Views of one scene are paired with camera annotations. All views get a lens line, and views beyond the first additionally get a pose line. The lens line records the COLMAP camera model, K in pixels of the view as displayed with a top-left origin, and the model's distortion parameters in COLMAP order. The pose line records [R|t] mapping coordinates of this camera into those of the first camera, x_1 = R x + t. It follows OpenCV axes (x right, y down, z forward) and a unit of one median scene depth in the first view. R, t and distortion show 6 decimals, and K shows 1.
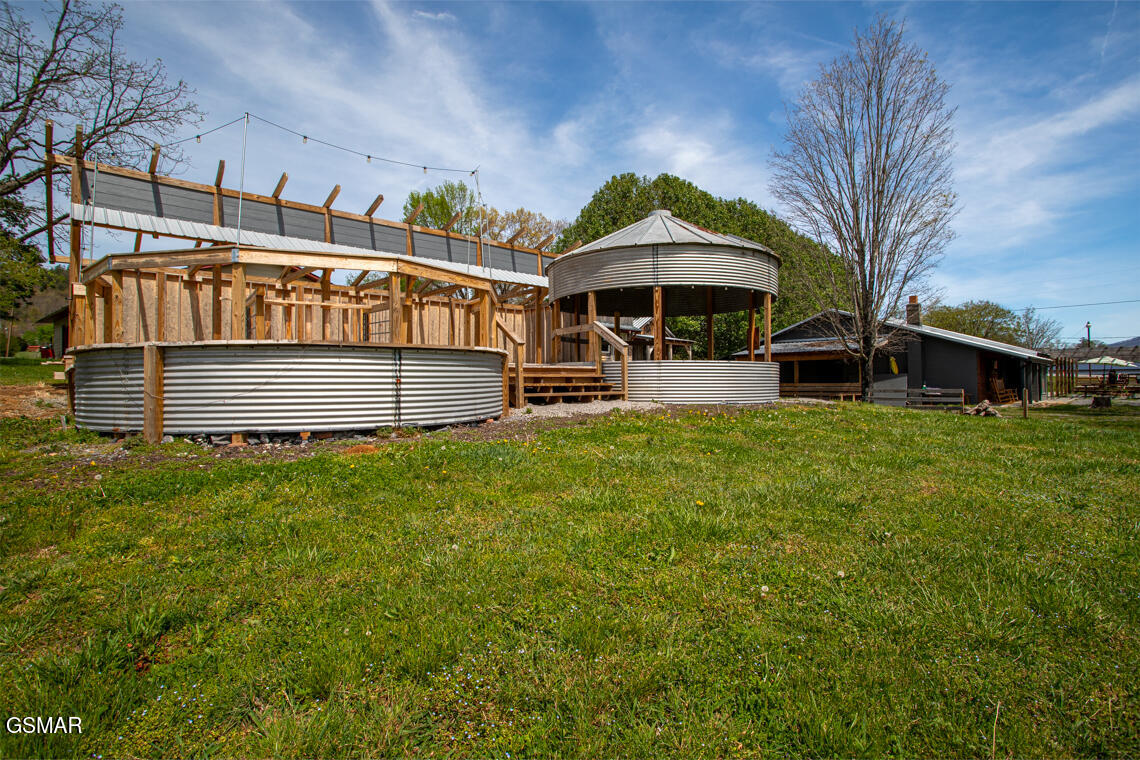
lens RADIAL K [[552.2, 0, 573.4], [0, 552.2, 377.6], [0, 0, 1]] dist [-0.084495, 0.034733]
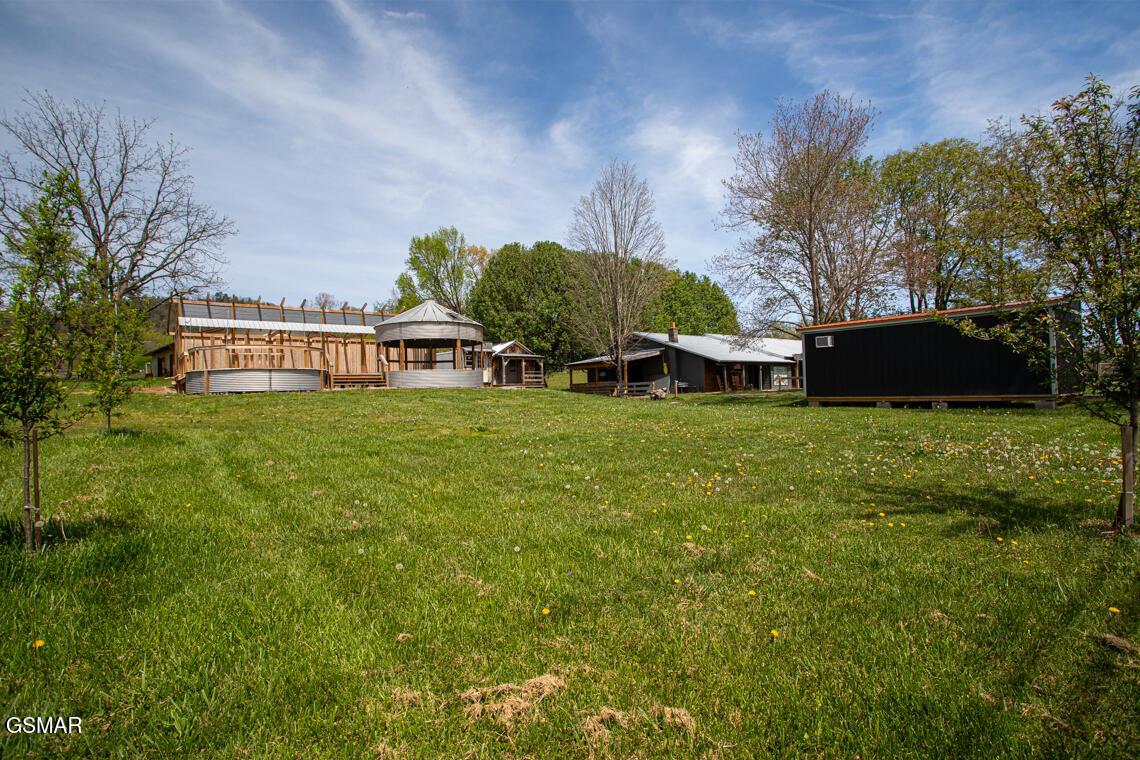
lens RADIAL K [[552.2, 0, 573.4], [0, 552.2, 377.6], [0, 0, 1]] dist [-0.084495, 0.034733]
pose [[0.996252, -0.029951, -0.081144, 0.645304], [0.028206, 0.999347, -0.022568, 0.045942], [0.081767, 0.020194, 0.996447, -0.785865]]
